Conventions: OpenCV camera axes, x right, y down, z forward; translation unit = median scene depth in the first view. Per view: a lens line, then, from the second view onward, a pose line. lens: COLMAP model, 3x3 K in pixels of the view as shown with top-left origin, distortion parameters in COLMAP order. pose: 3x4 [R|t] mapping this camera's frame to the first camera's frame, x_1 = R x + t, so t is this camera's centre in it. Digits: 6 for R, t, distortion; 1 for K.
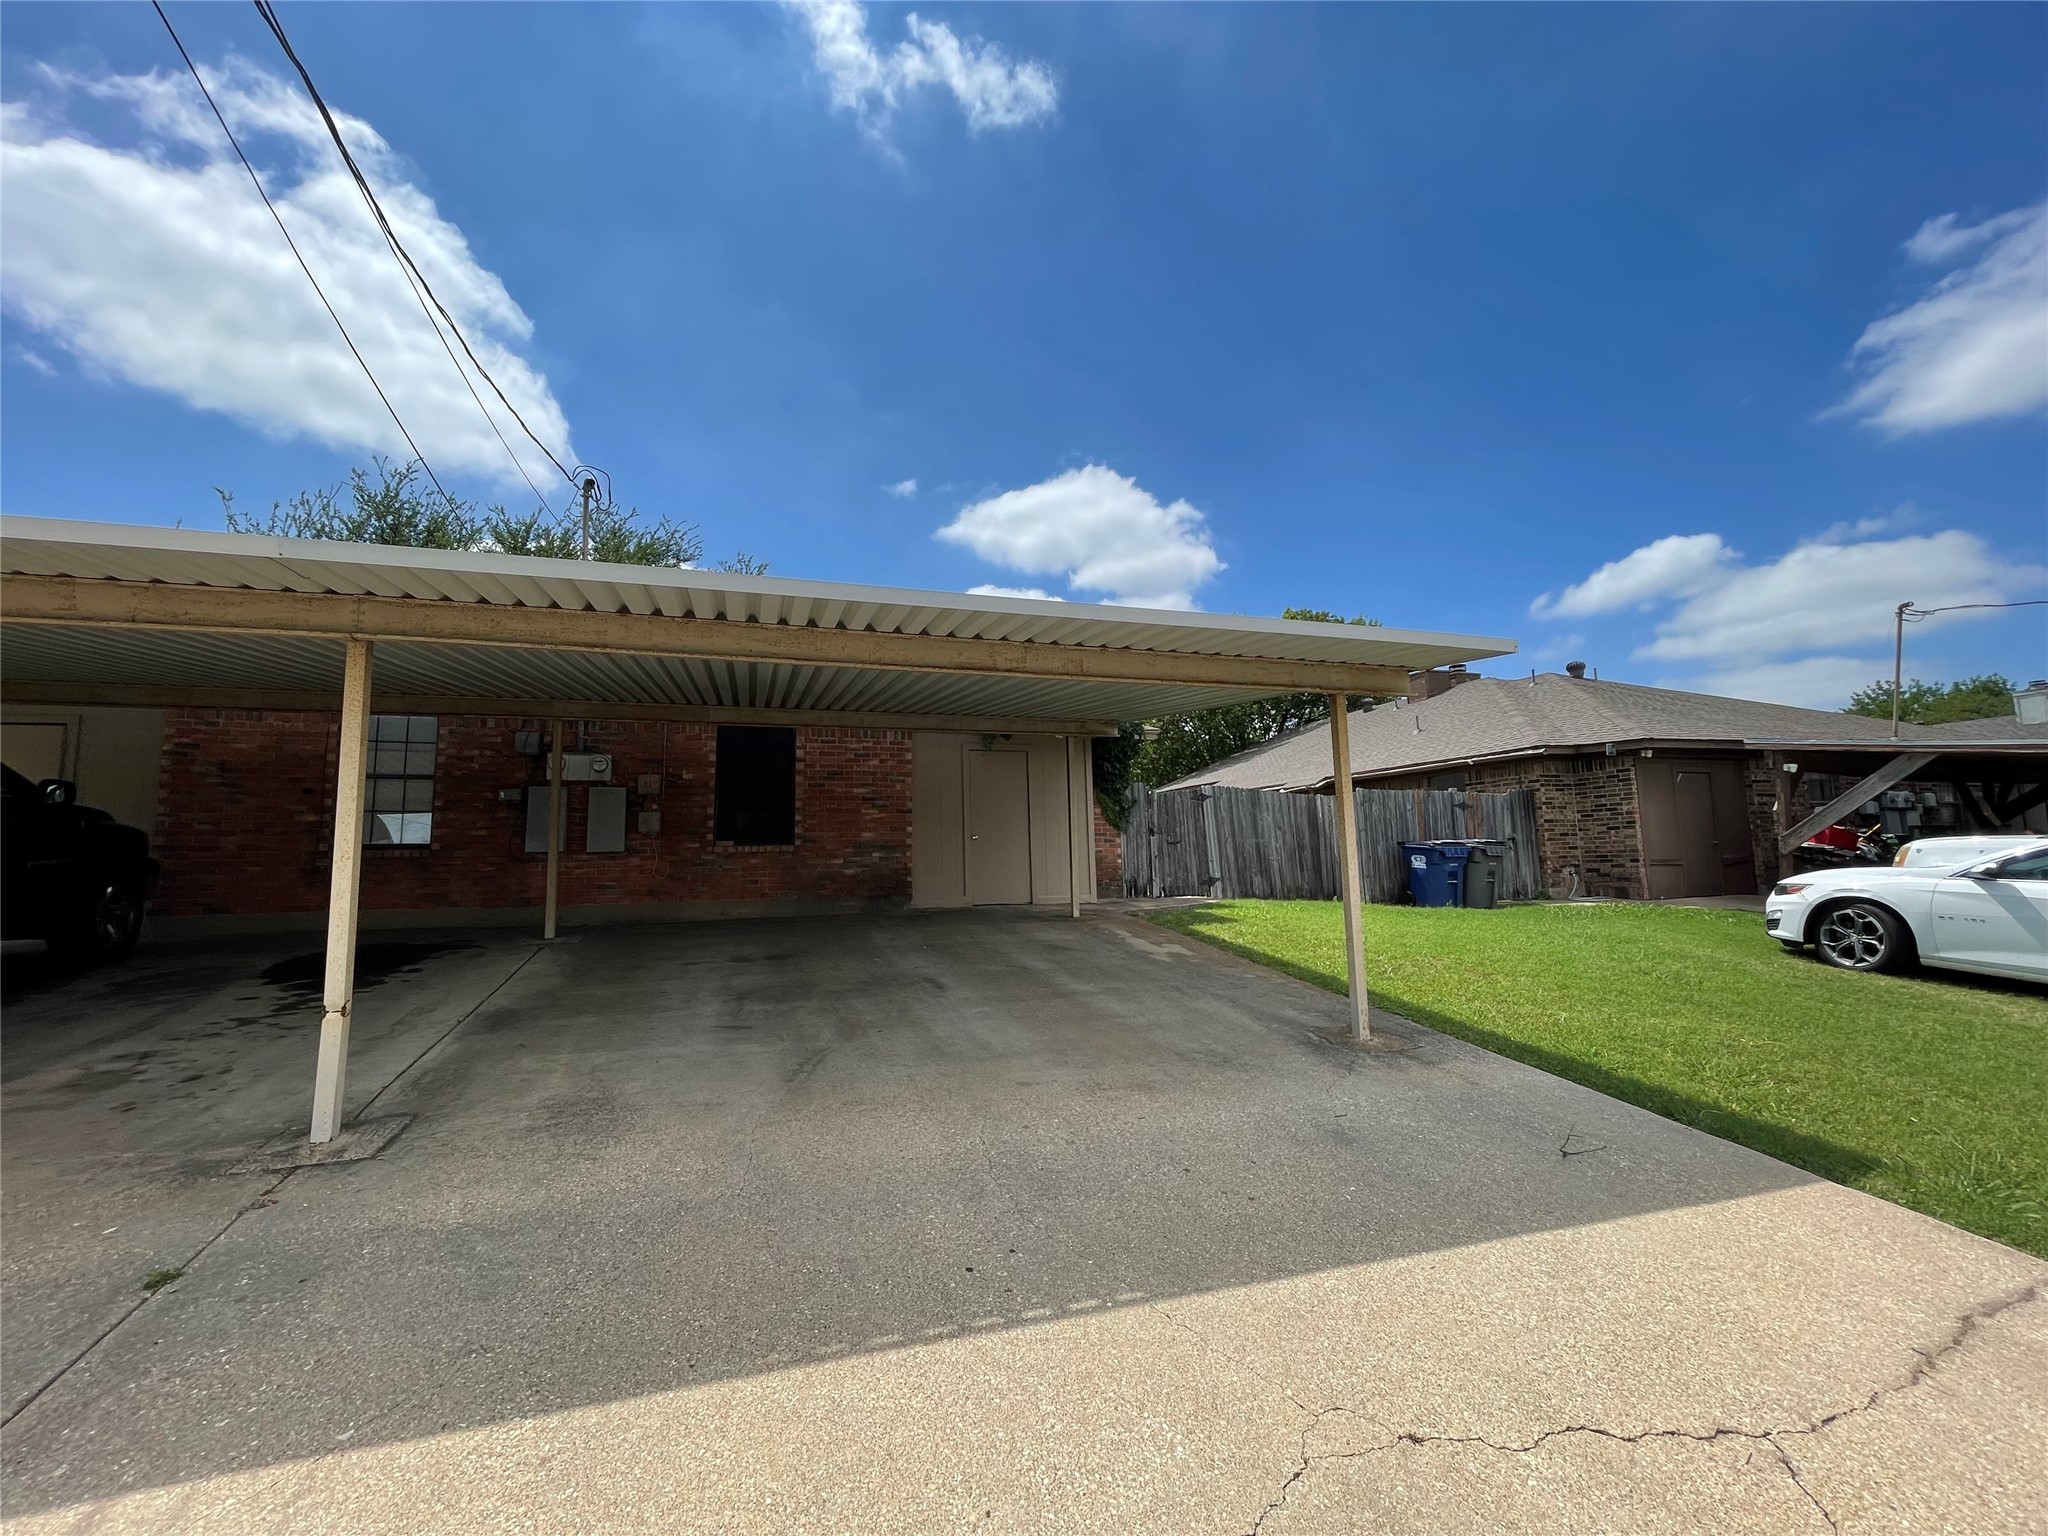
lens RADIAL K [[825.6, 0, 1023.9], [0, 825.6, 776.7], [0, 0, 1]] dist [0.000553, 0.000201]
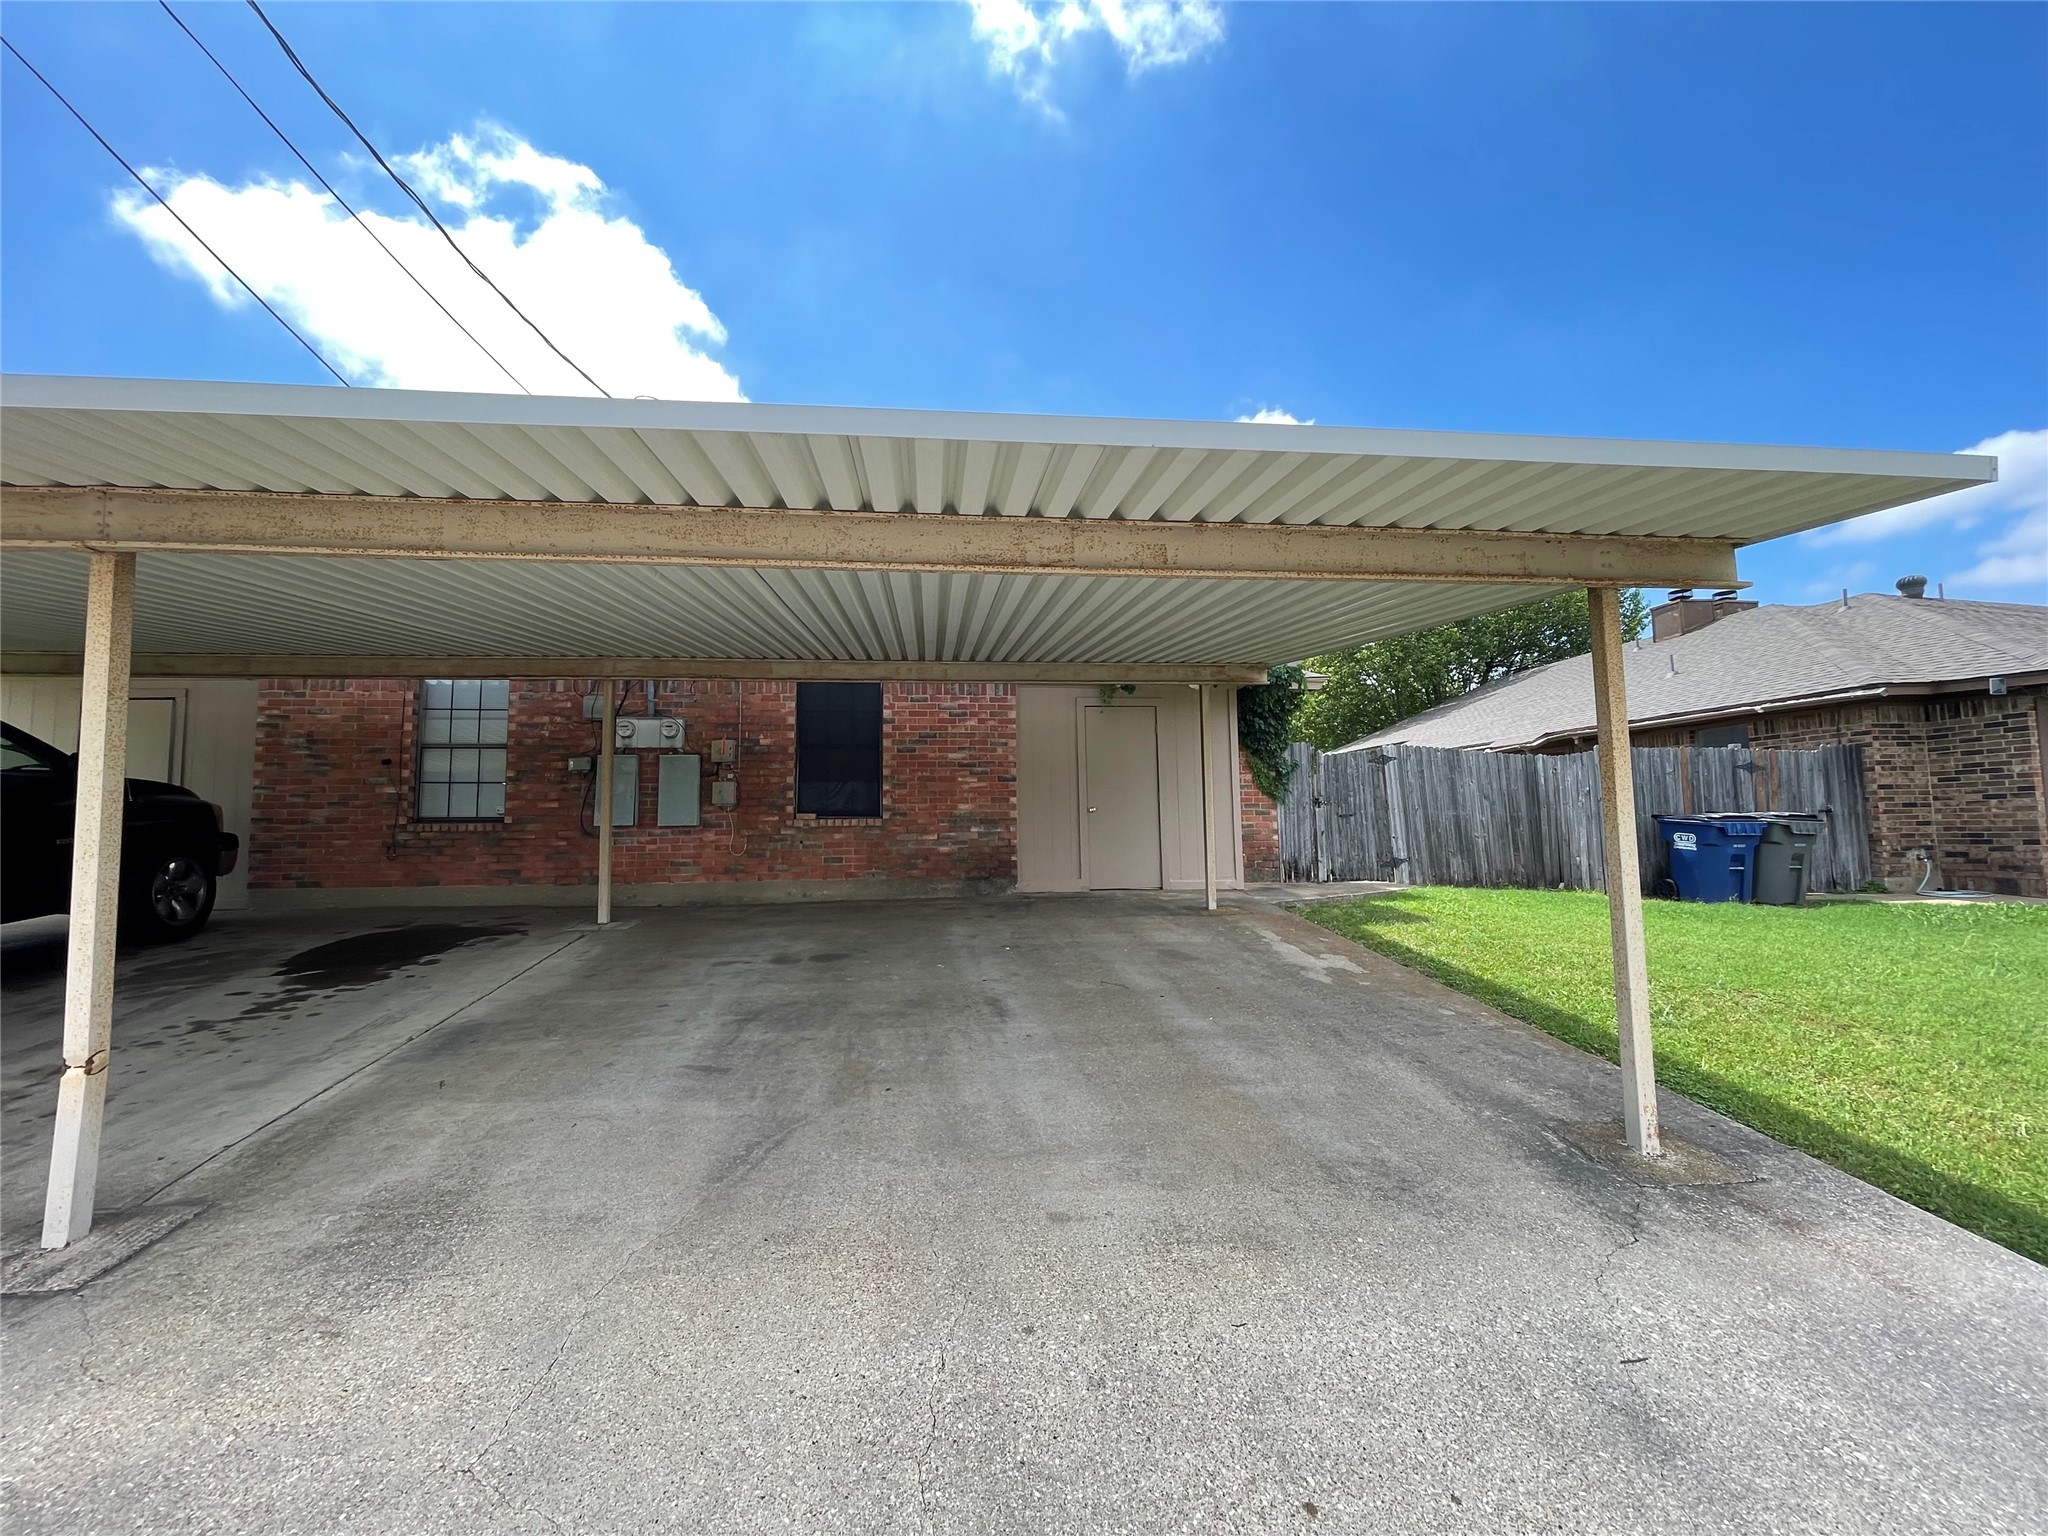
lens RADIAL K [[825.6, 0, 1022.8], [0, 825.6, 758.2], [0, 0, 1]] dist [0.000553, 0.000201]
pose [[0.978673, -0.010432, -0.205158, 0.049887], [0.014481, 0.999729, 0.018246, 0.005143], [0.204912, -0.020828, 0.978559, 0.180499]]
